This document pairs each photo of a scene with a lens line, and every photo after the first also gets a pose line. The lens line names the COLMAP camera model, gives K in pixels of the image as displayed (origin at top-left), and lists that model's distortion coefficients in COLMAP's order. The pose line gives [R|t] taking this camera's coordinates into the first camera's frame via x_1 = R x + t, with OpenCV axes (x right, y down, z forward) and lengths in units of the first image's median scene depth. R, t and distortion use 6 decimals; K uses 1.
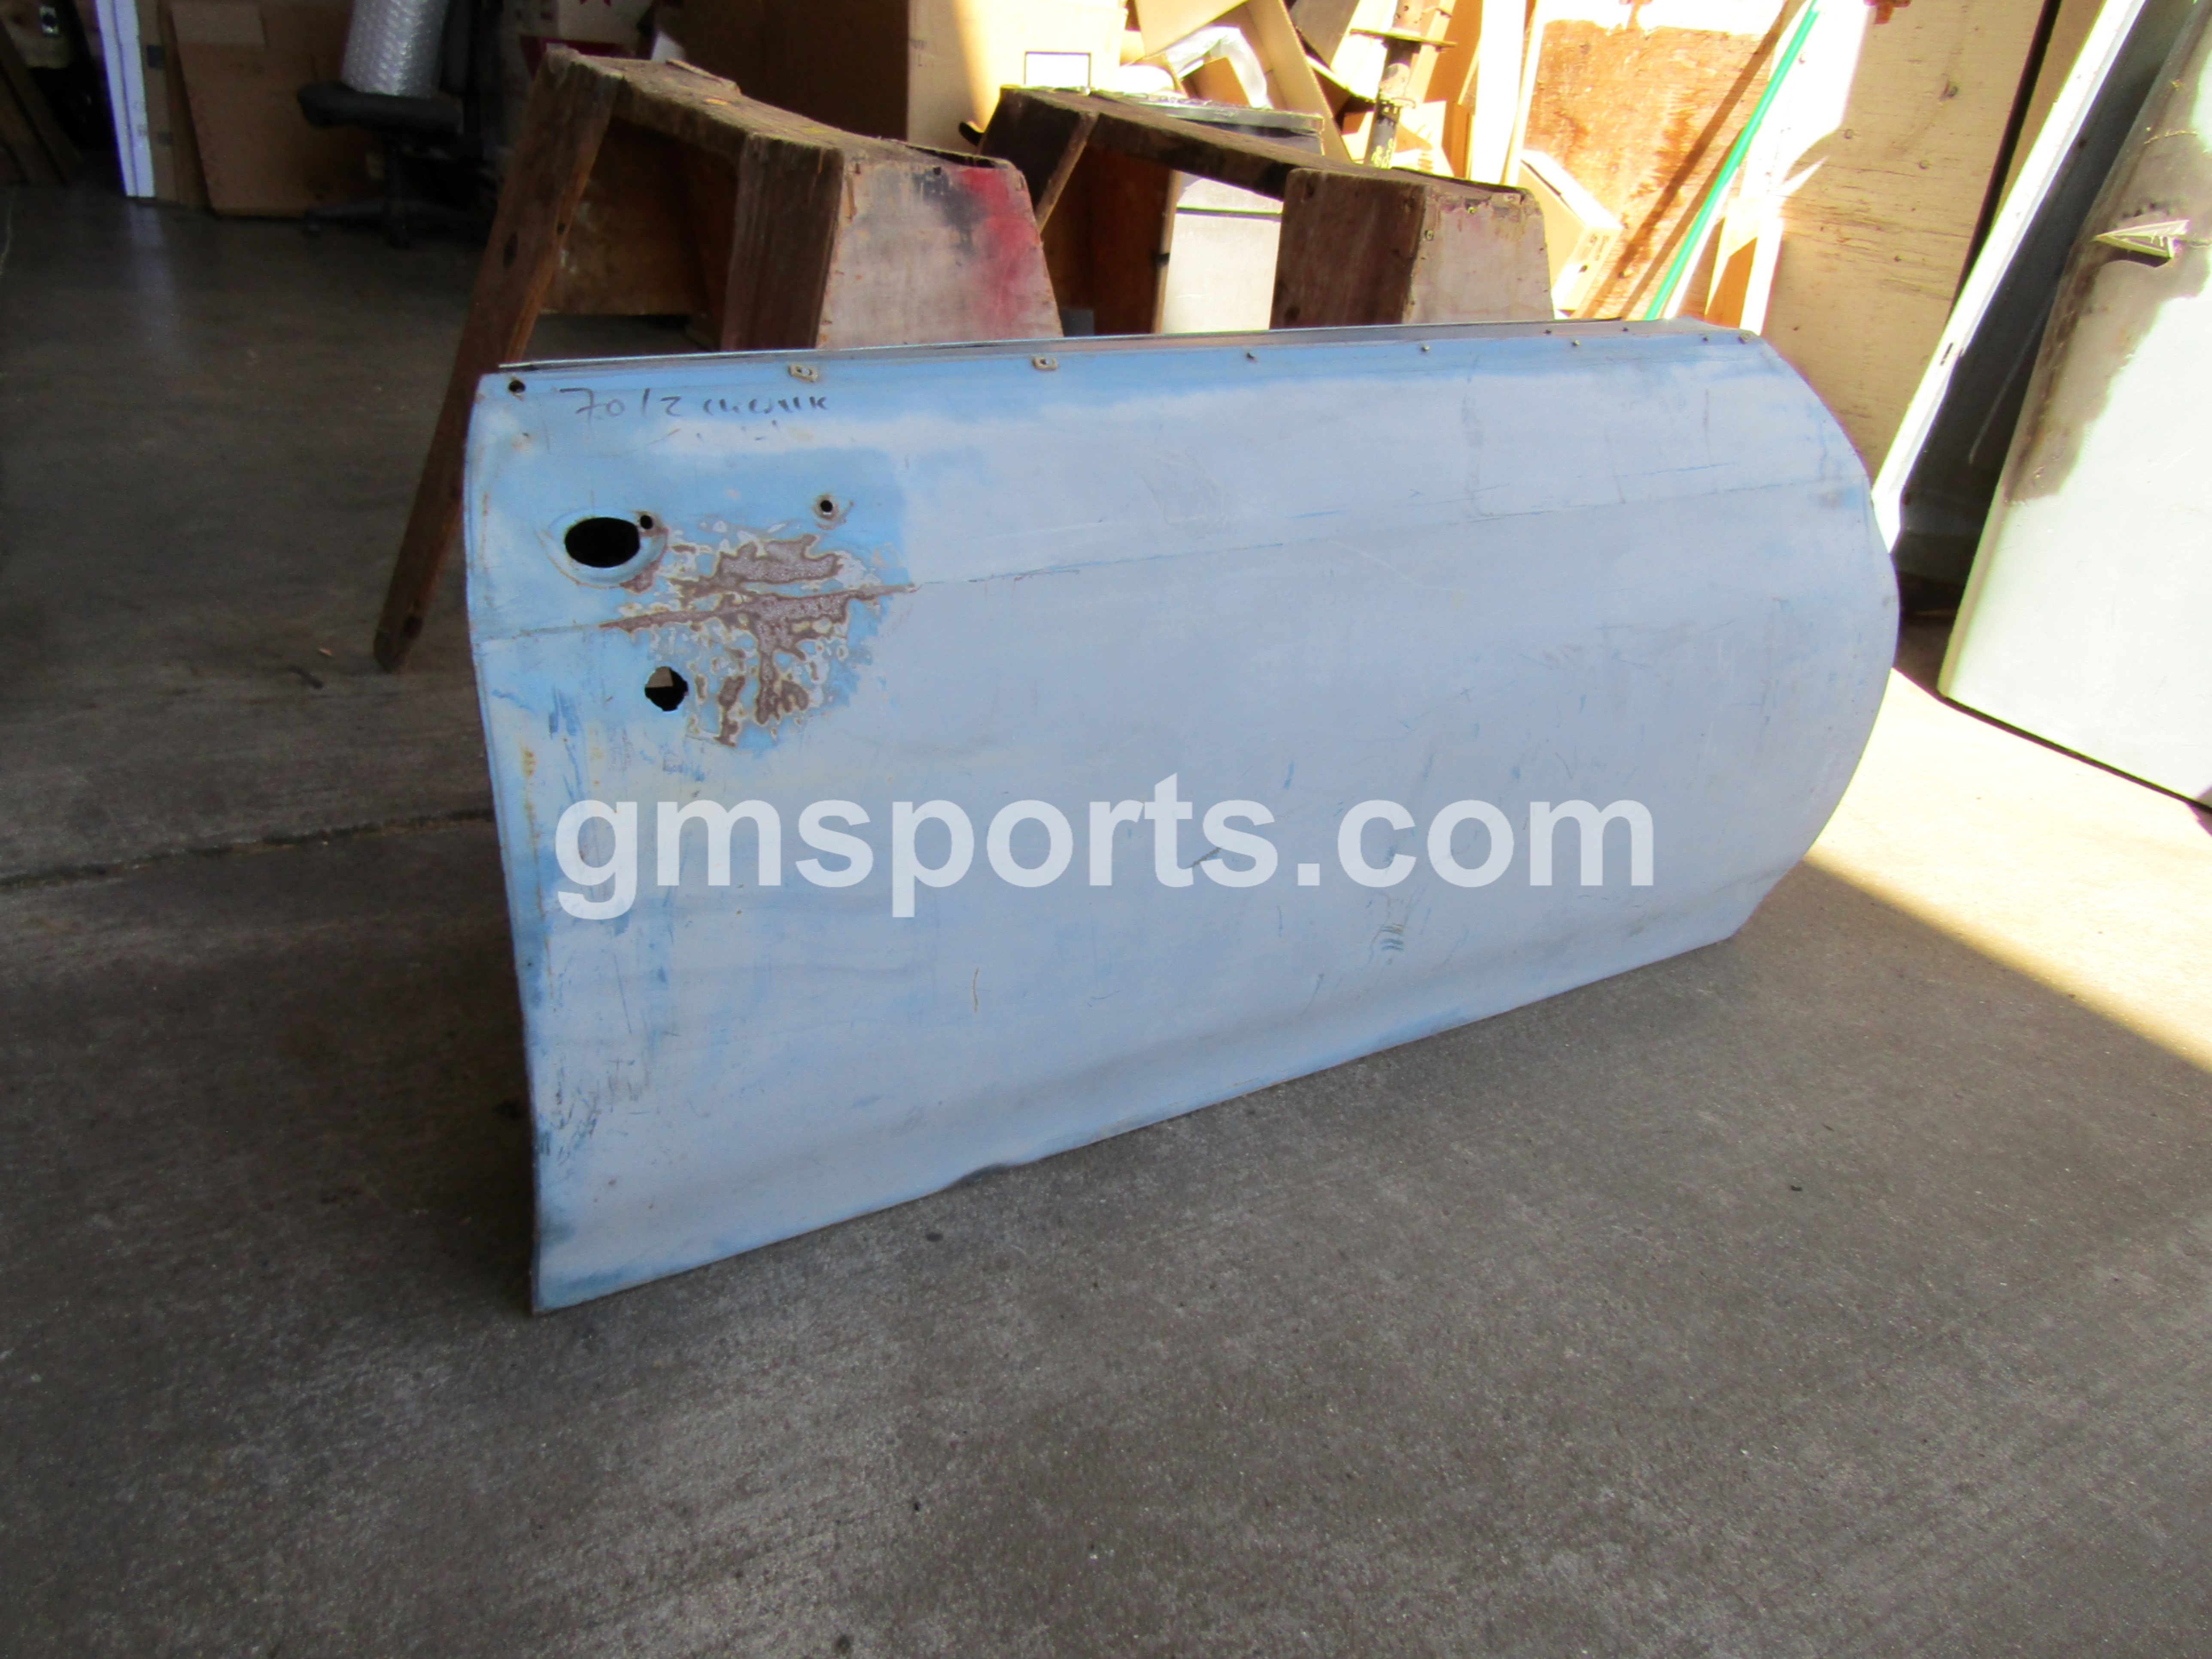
lens RADIAL K [[1571.0, 0, 1099.2], [0, 1571.0, 830.9], [0, 0, 1]] dist [-0.000969, -0.007078]
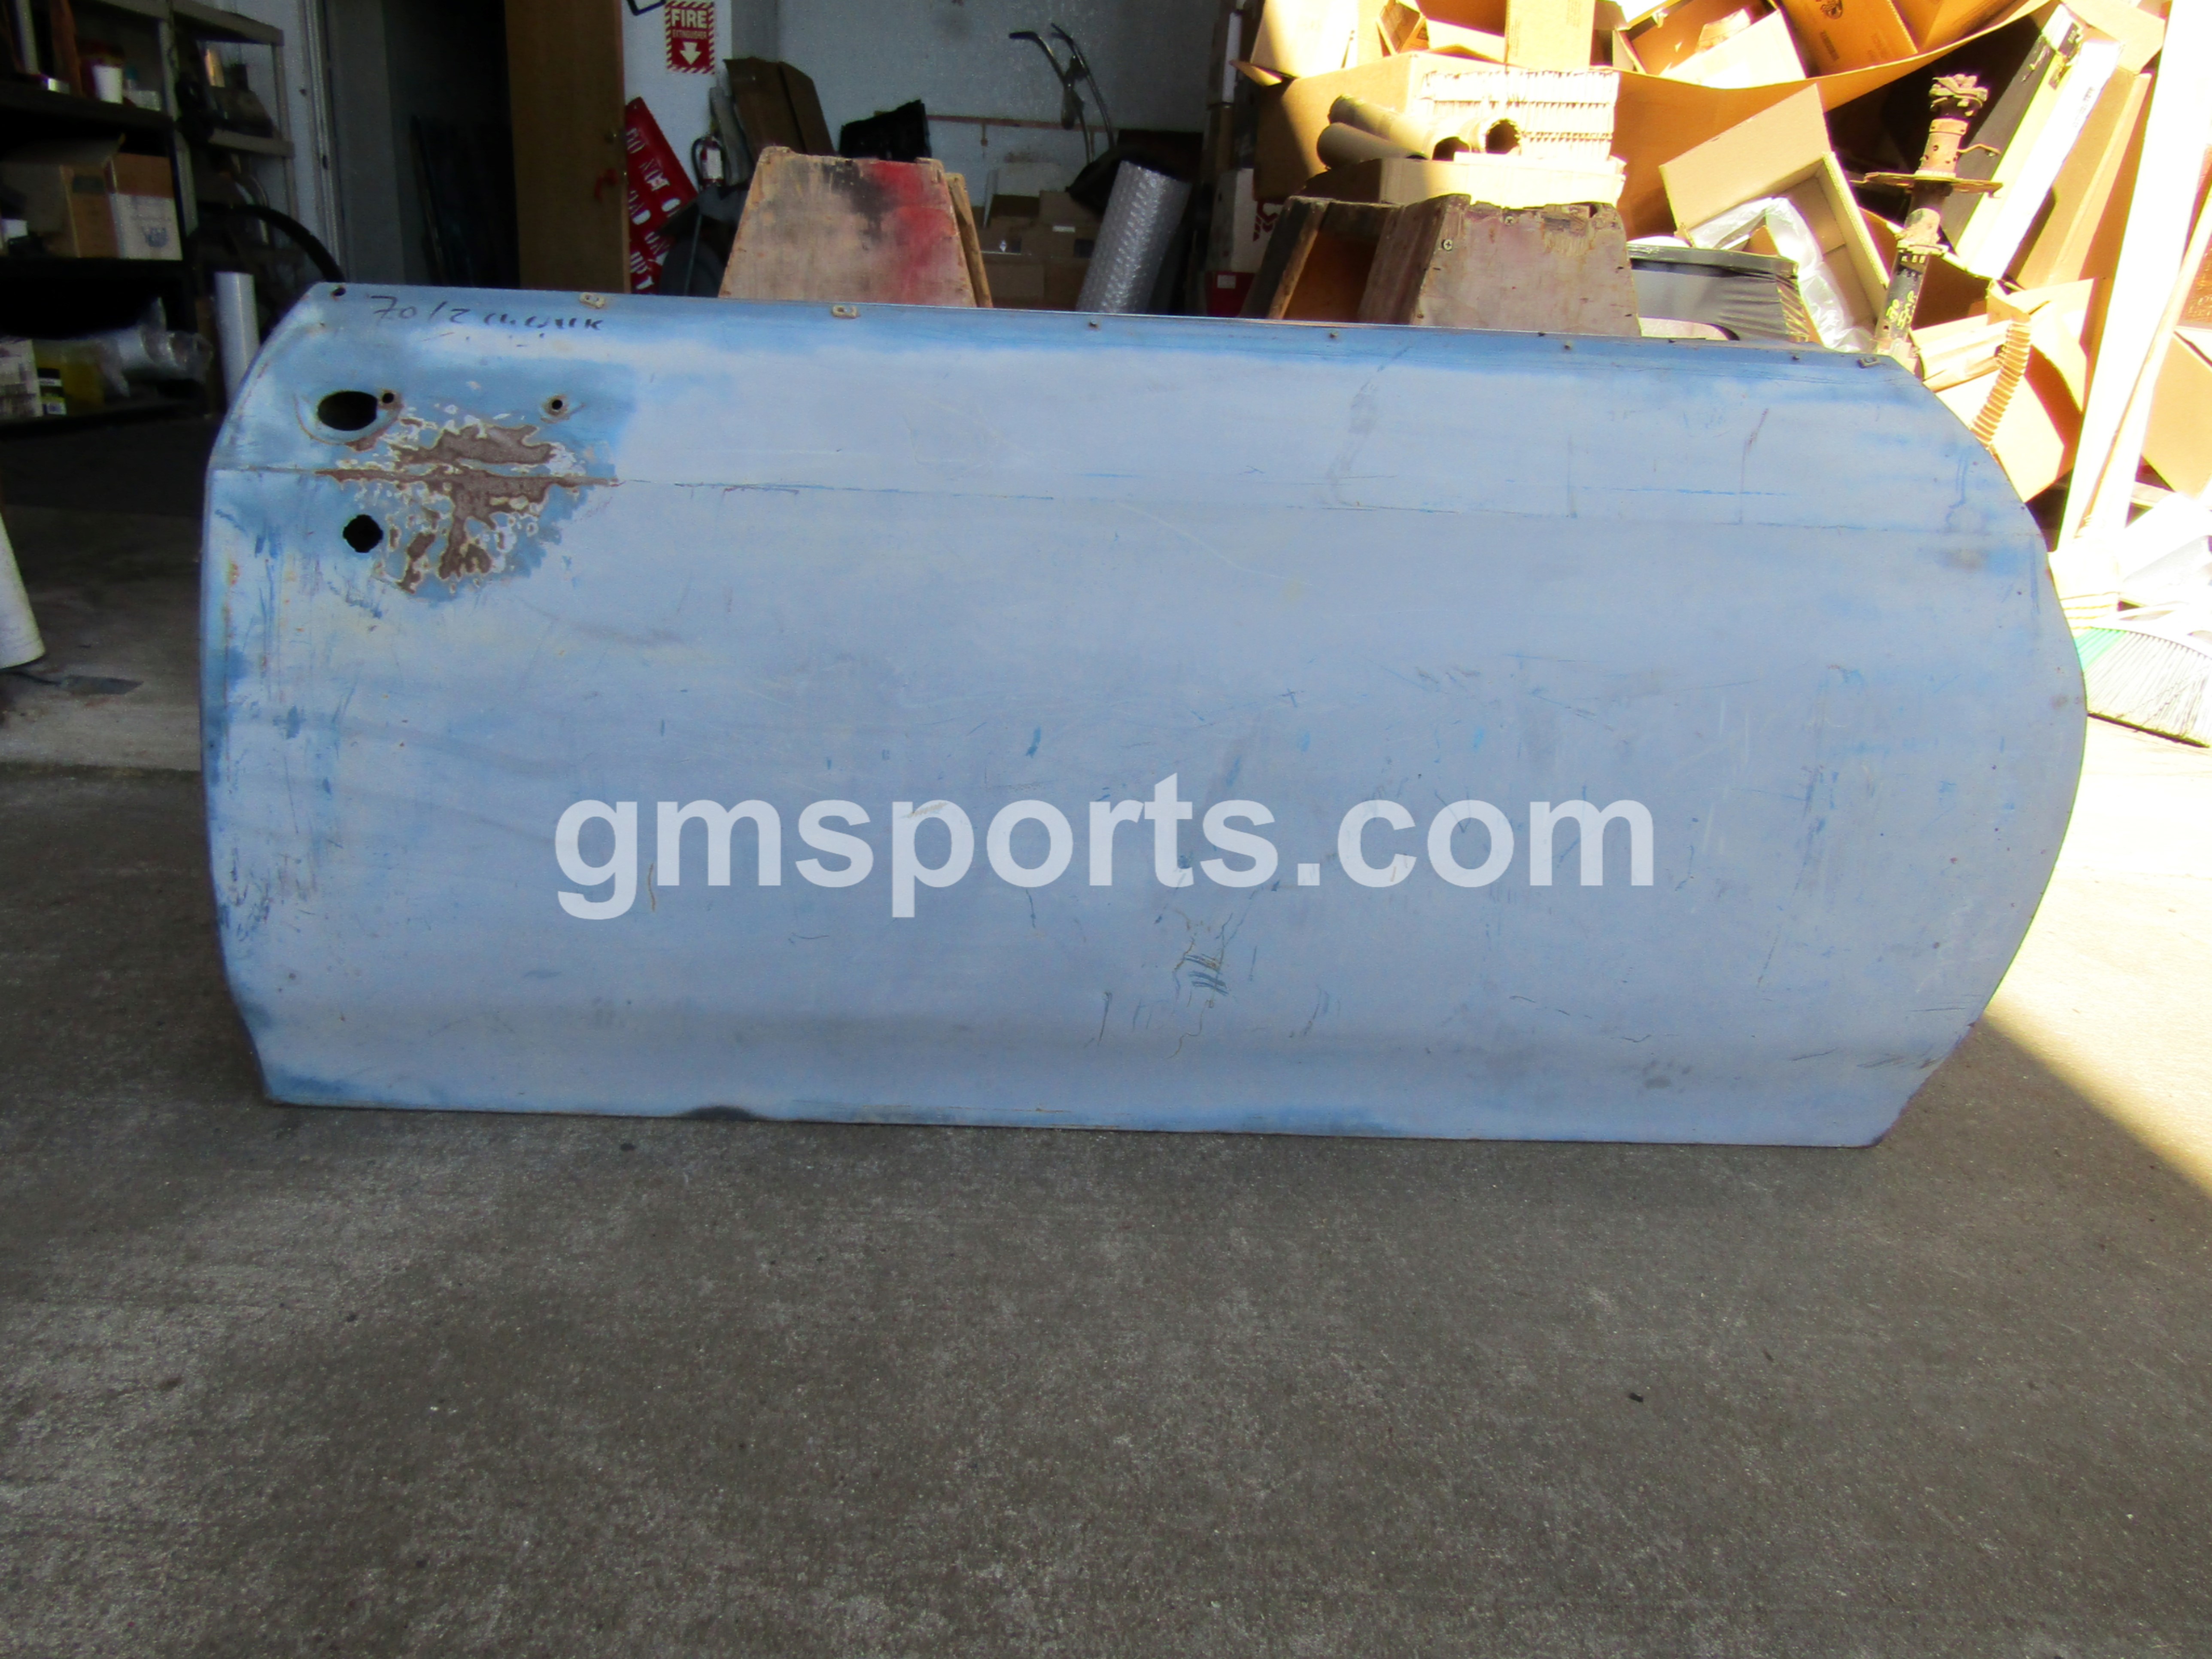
lens RADIAL K [[1568.3, 0, 1095.7], [0, 1568.3, 830.4], [0, 0, 1]] dist [-0.000021, -0.006120]
pose [[0.875080, 0.124431, -0.467710, 0.727272], [-0.198415, 0.973676, -0.112192, 0.137761], [0.441438, 0.190978, 0.876733, 0.256247]]
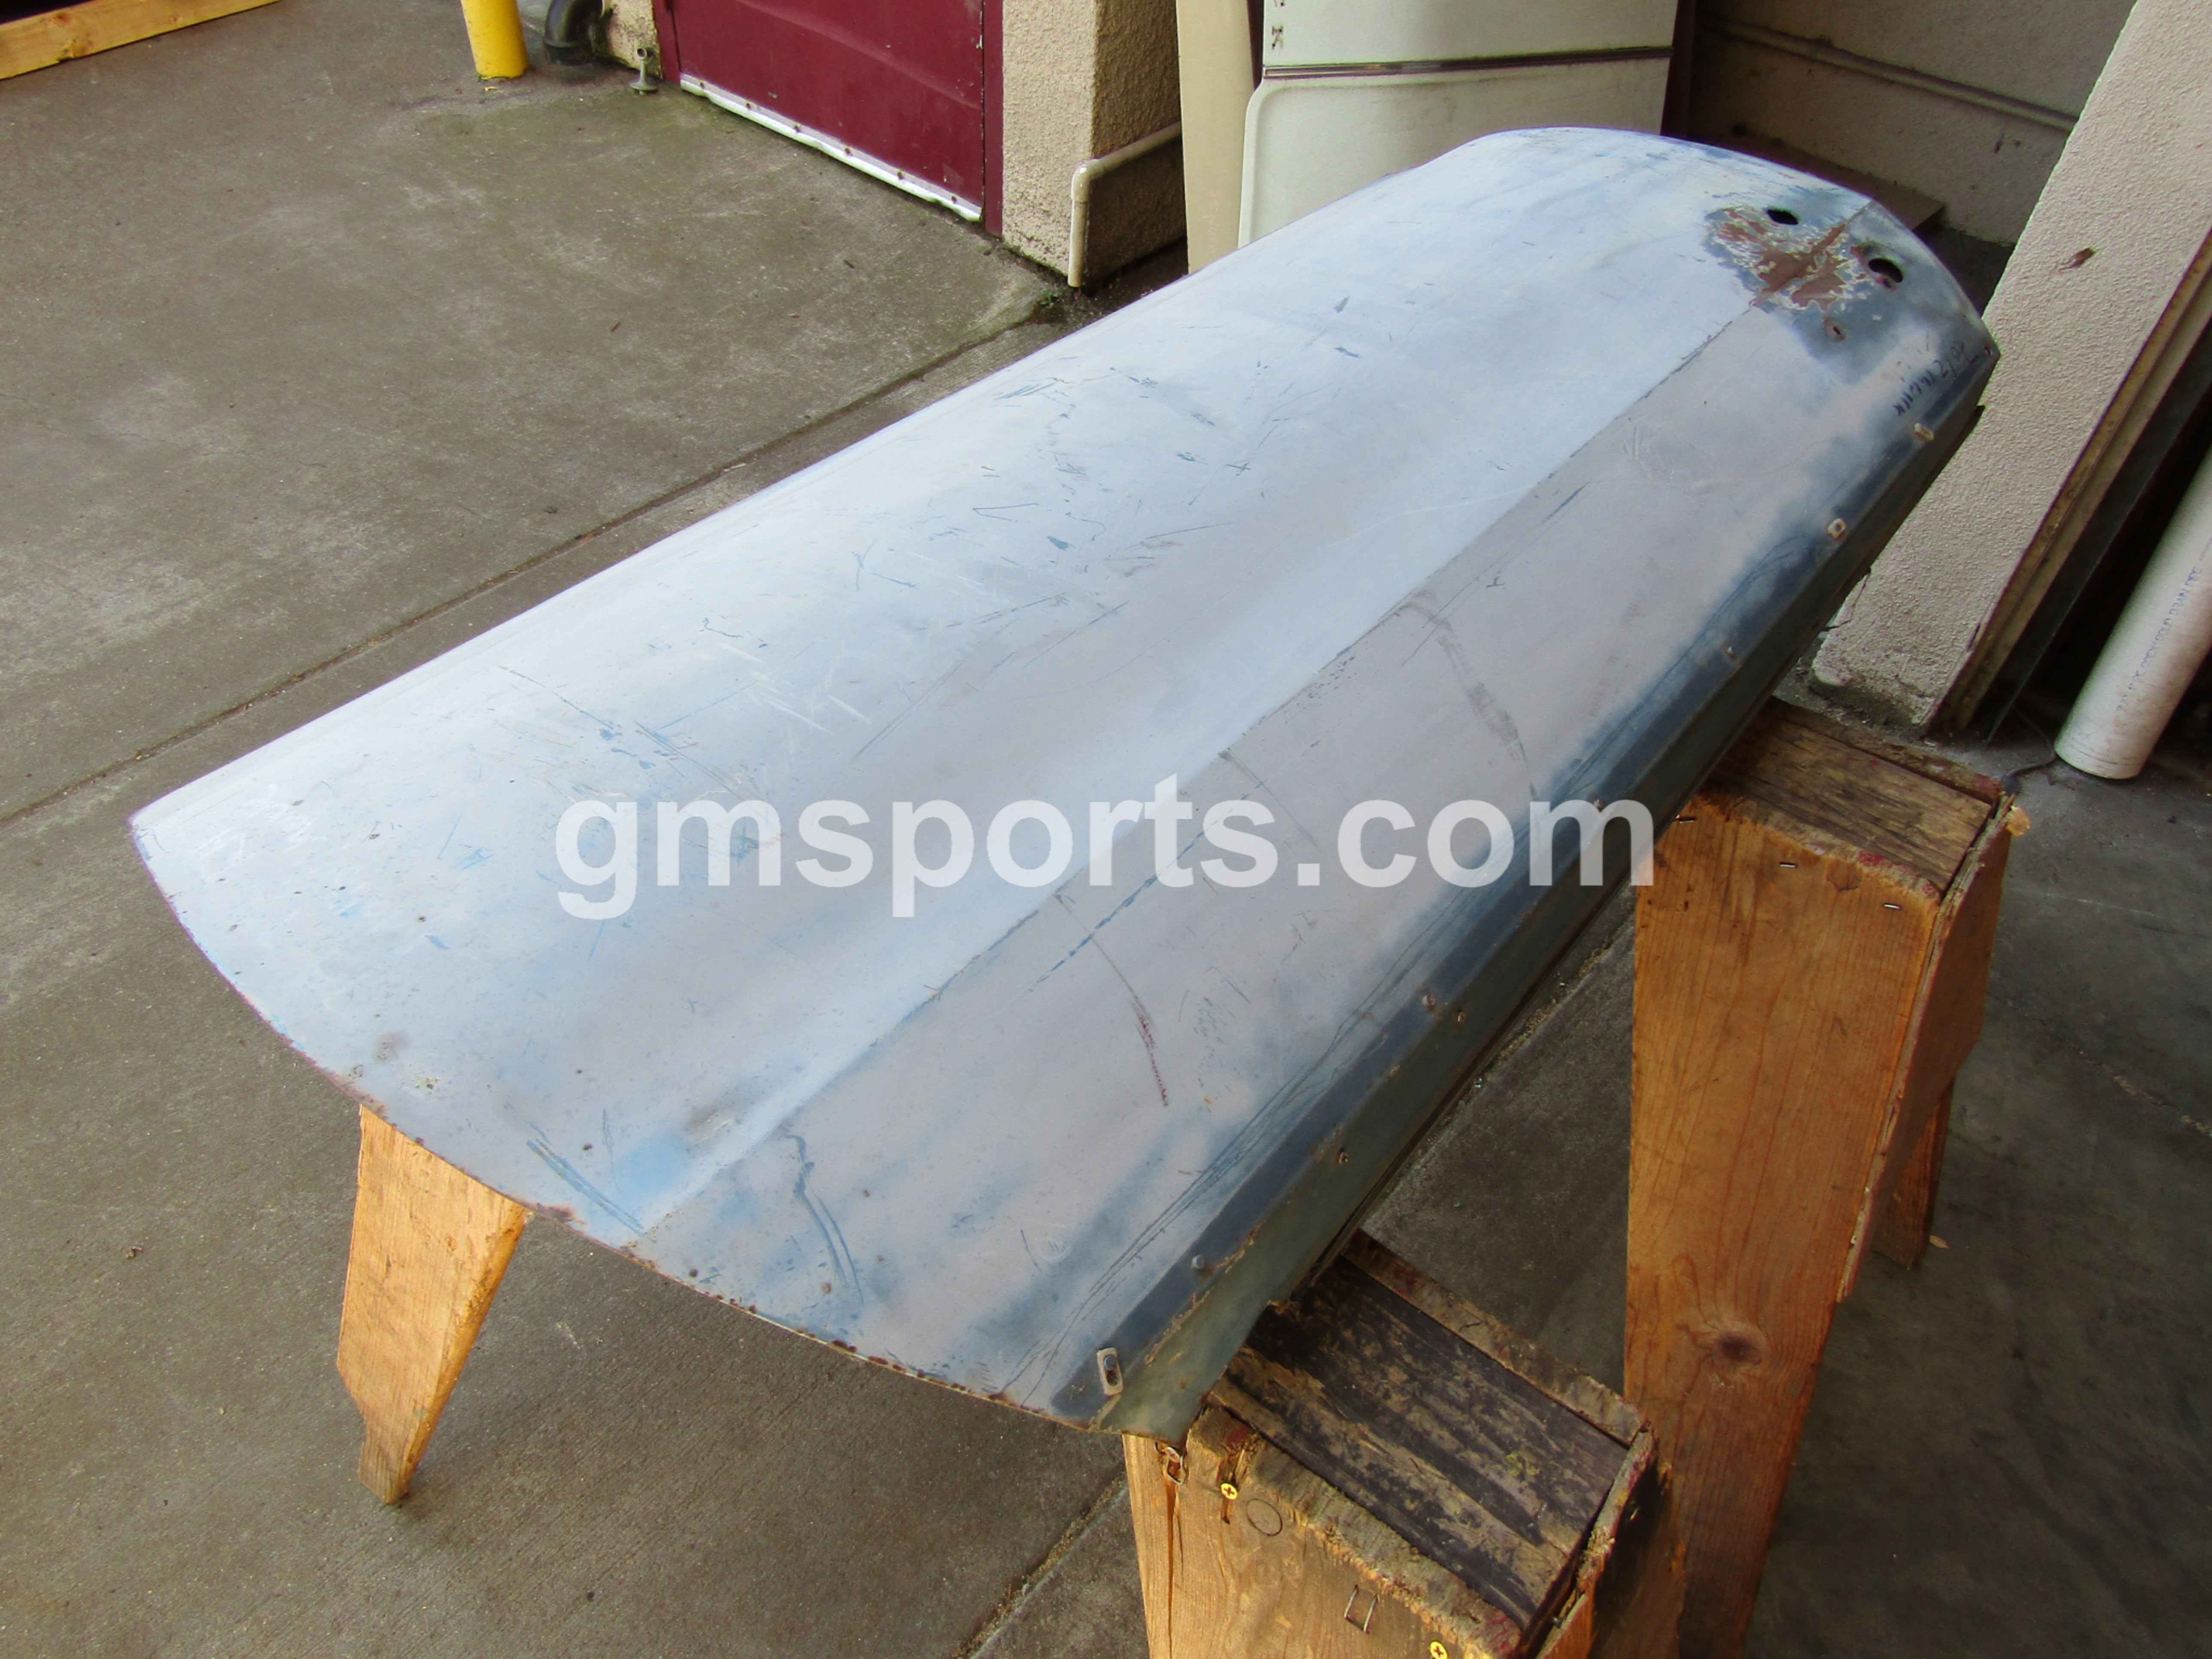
lens RADIAL K [[1571.0, 0, 1099.2], [0, 1571.0, 830.9], [0, 0, 1]] dist [-0.000969, -0.007078]
pose [[-0.558946, 0.014228, -0.829082, 1.146291], [-0.635632, -0.649435, 0.417381, -0.601319], [-0.532496, 0.760284, 0.372043, 1.159468]]
